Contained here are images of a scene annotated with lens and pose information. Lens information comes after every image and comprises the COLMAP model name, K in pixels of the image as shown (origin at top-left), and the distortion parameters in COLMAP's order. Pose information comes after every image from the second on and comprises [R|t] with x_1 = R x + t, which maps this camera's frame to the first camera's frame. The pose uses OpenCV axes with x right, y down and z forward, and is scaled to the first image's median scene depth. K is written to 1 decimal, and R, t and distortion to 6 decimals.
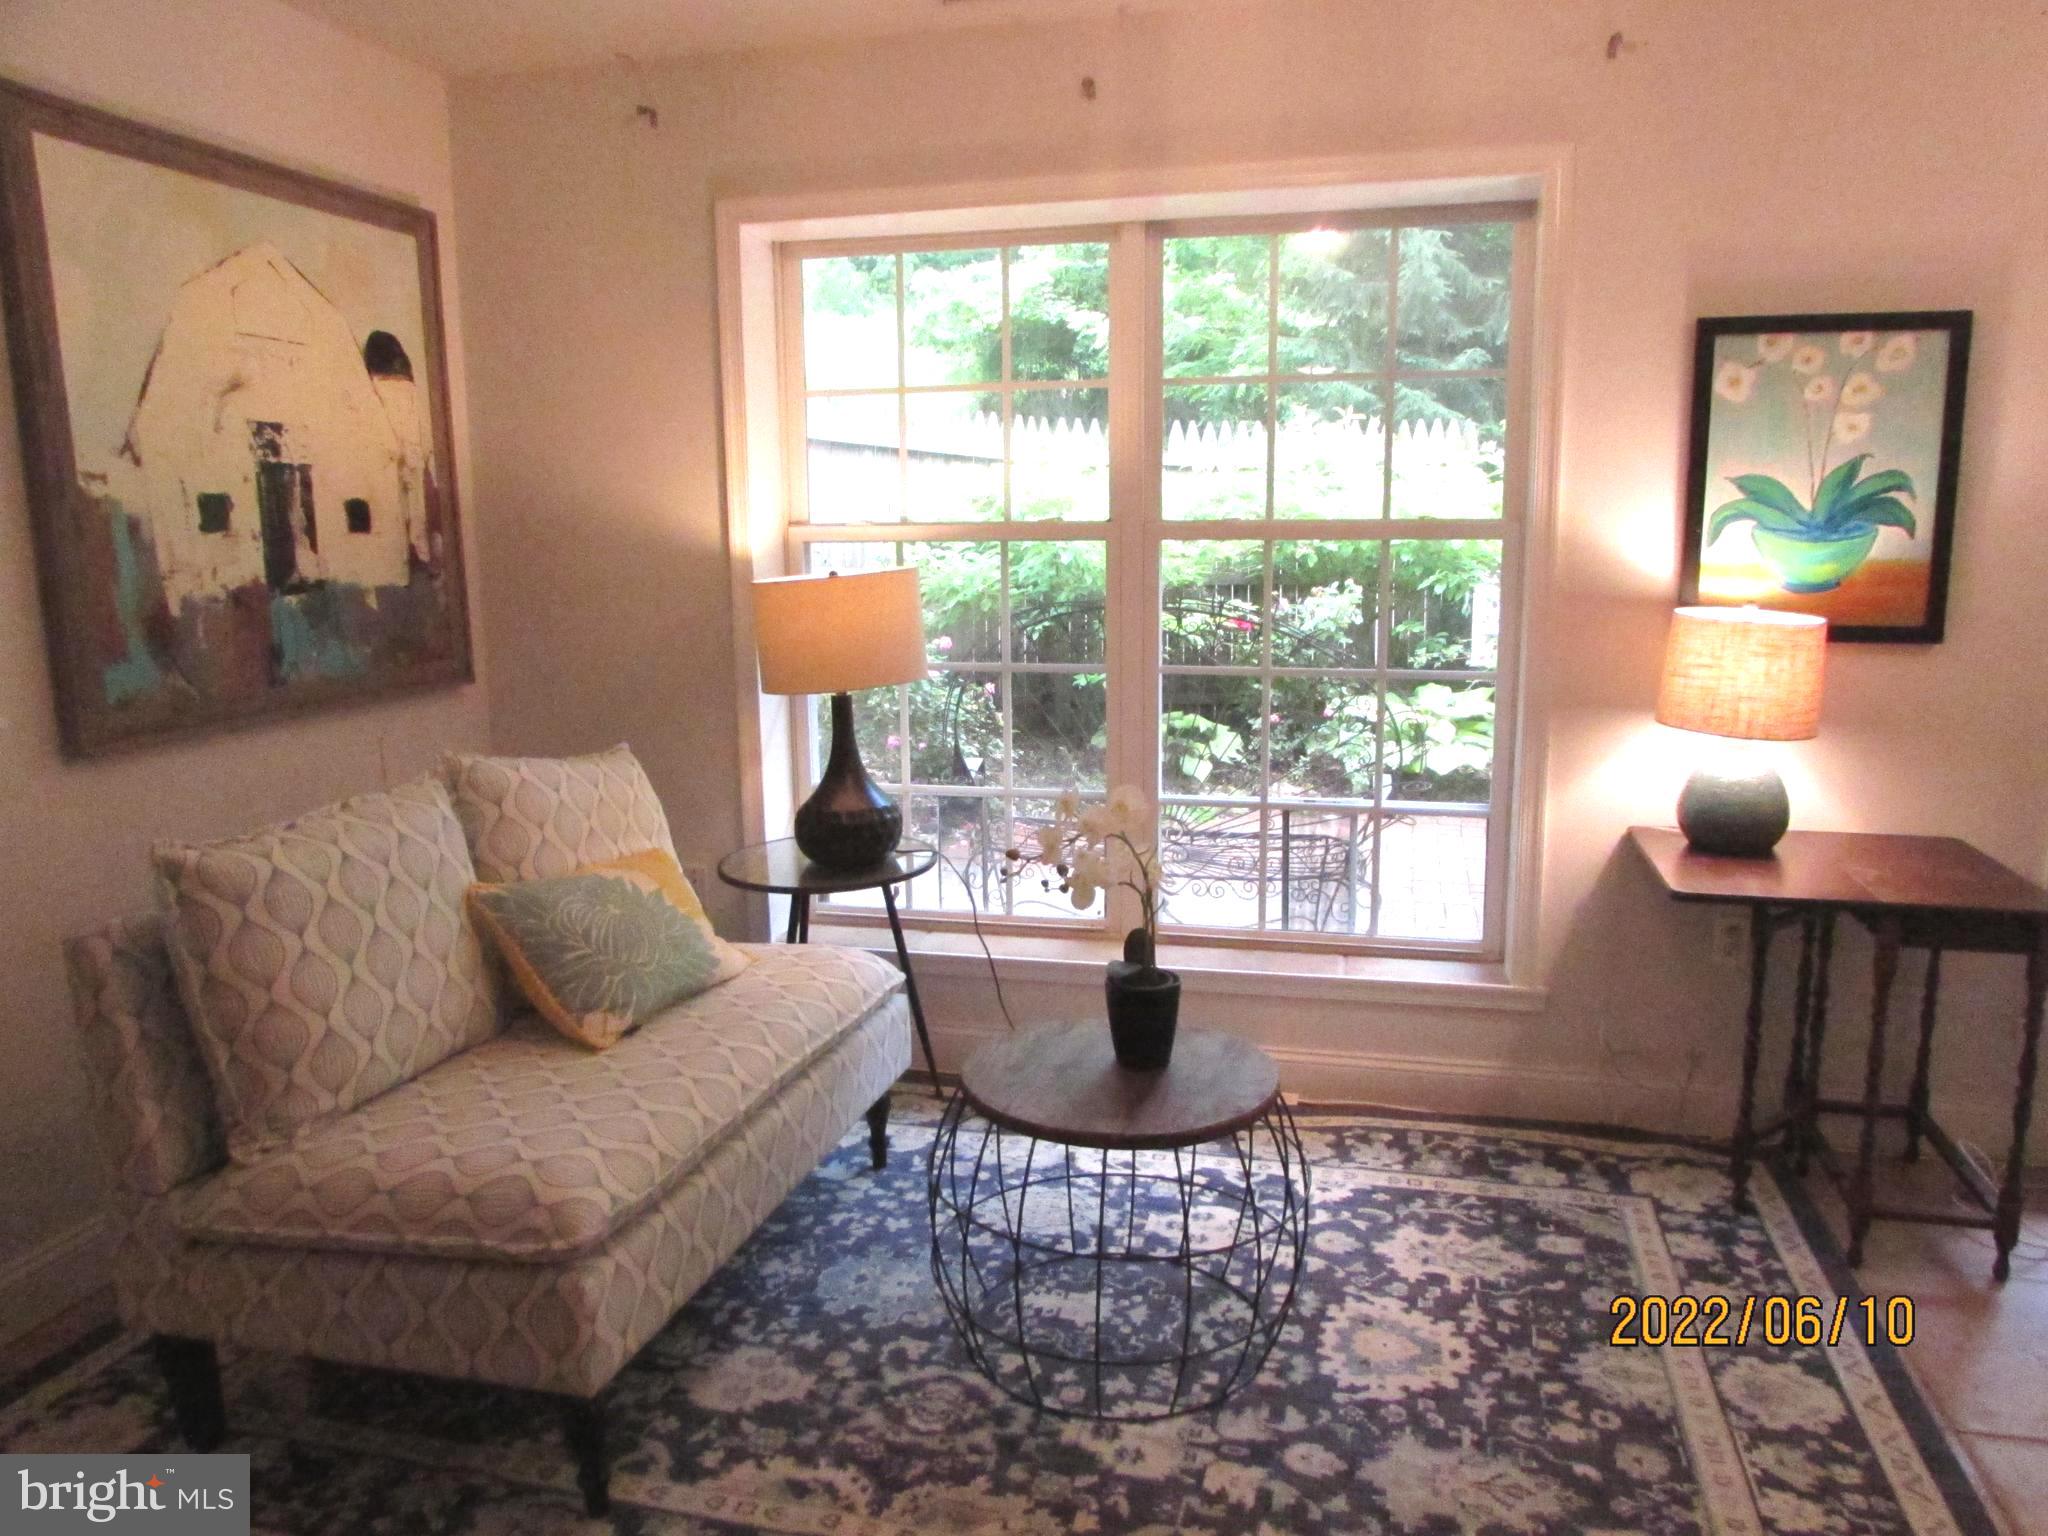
lens RADIAL K [[1434.1, 0, 1053.8], [0, 1434.1, 762.7], [0, 0, 1]] dist [-0.022006, 0.001928]
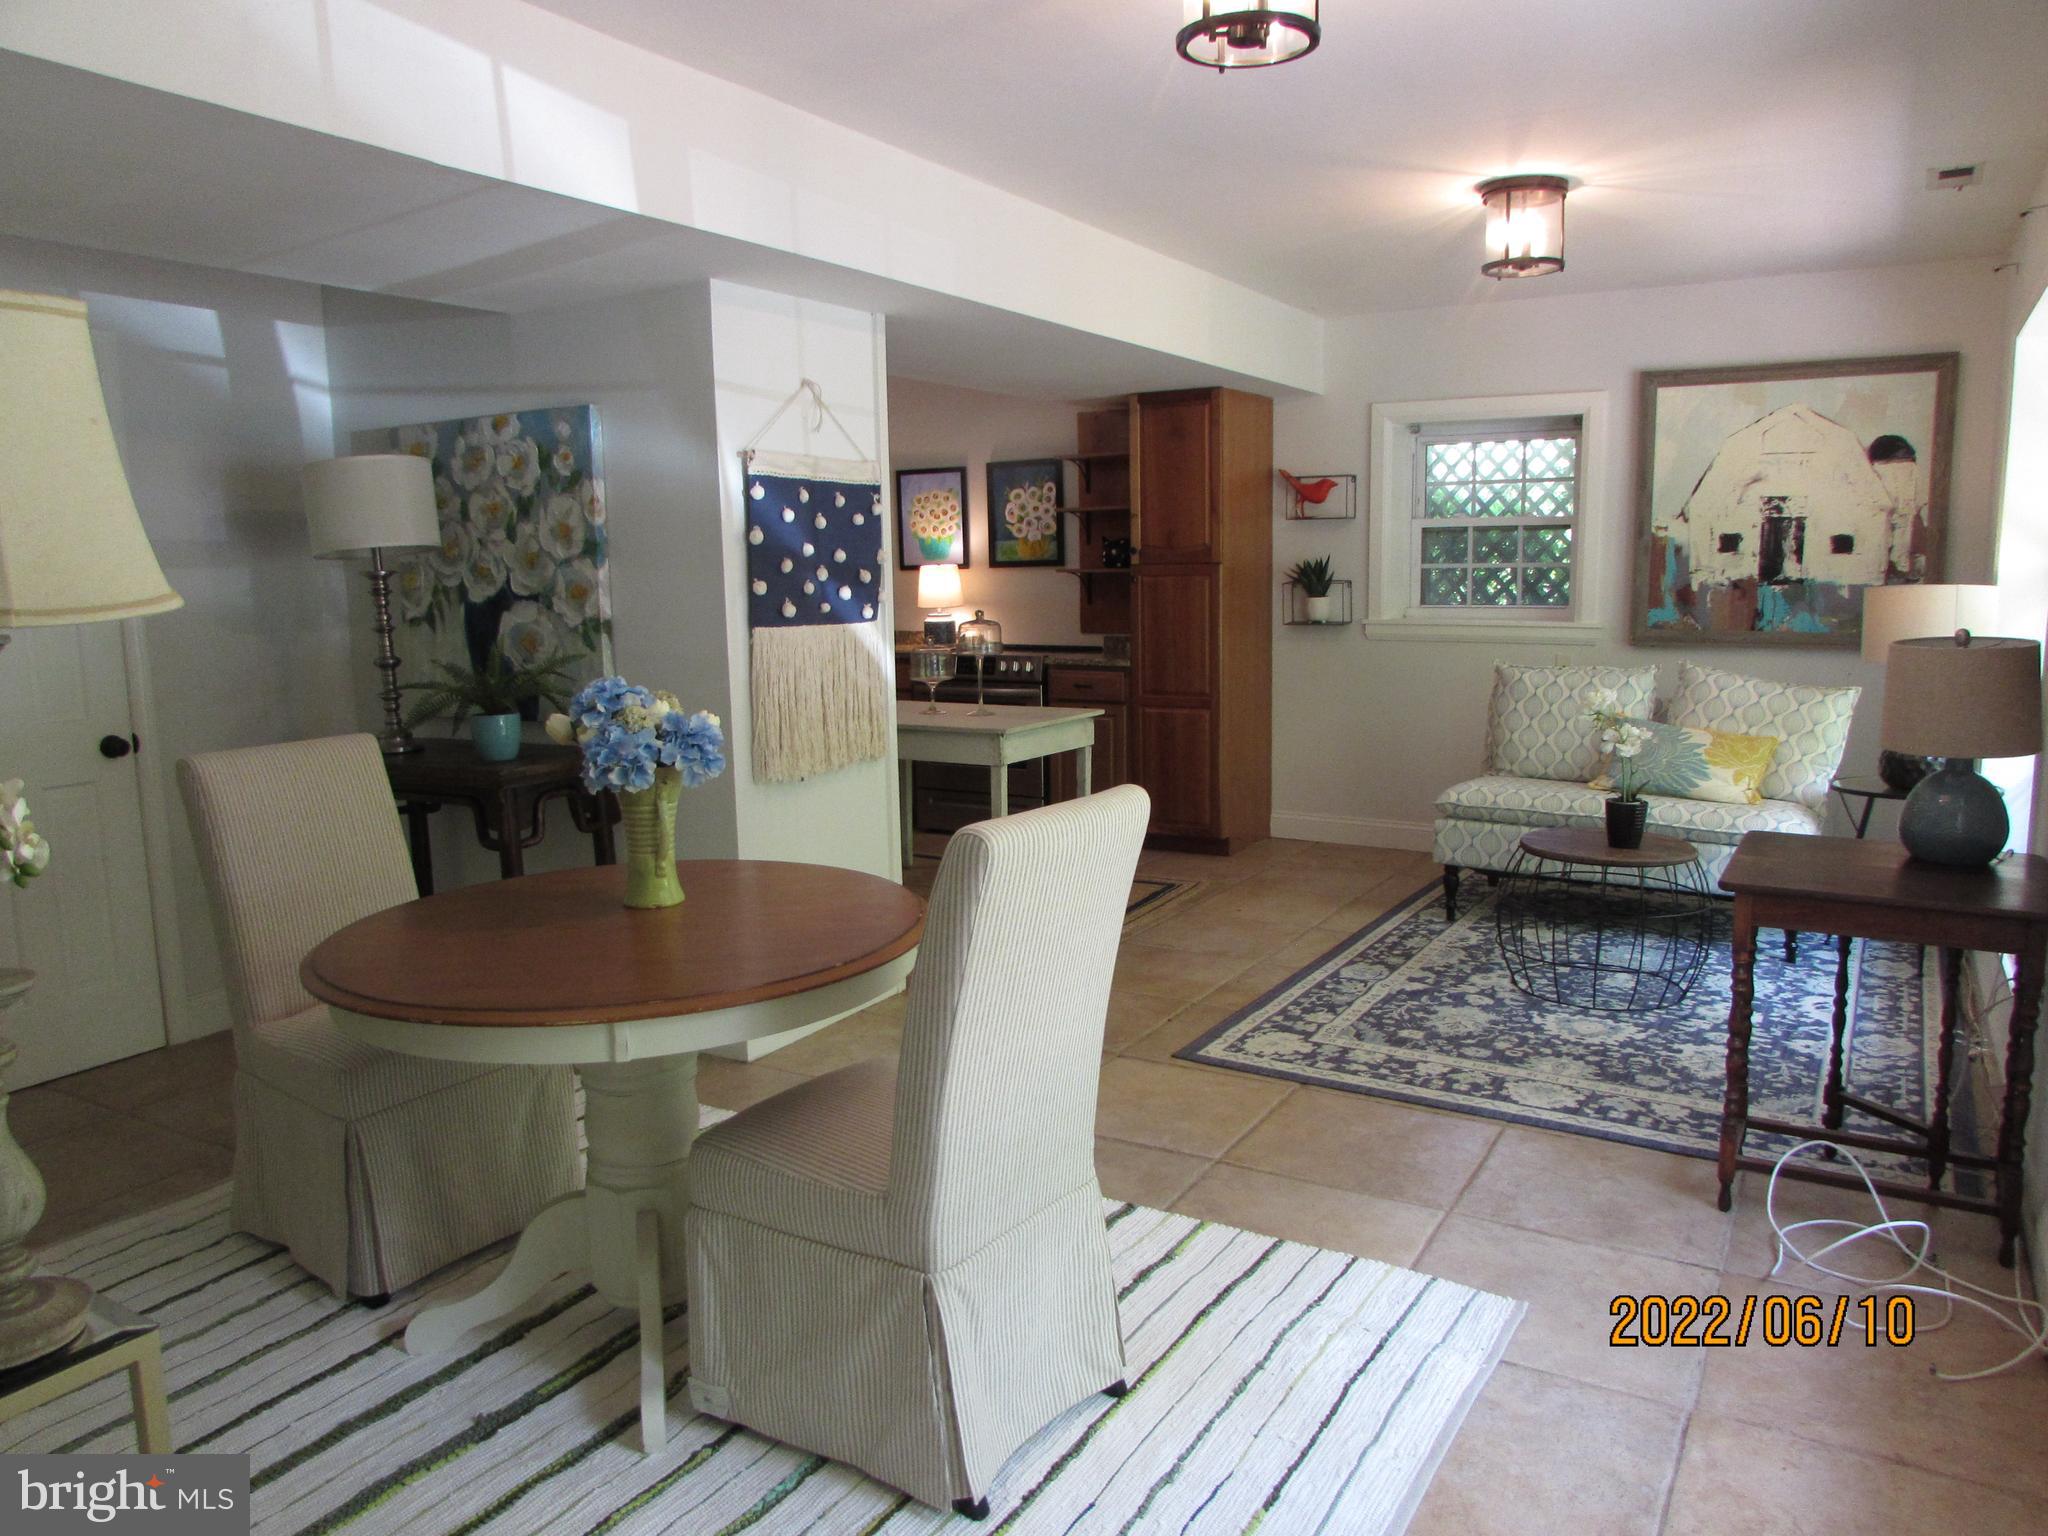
lens RADIAL K [[1434.1, 0, 1053.8], [0, 1434.1, 762.7], [0, 0, 1]] dist [-0.022006, 0.001928]
pose [[-0.272567, 0.147655, -0.950739, 1.840306], [-0.153533, 0.968817, 0.194479, -0.127778], [0.949808, 0.198978, -0.241398, 0.679311]]
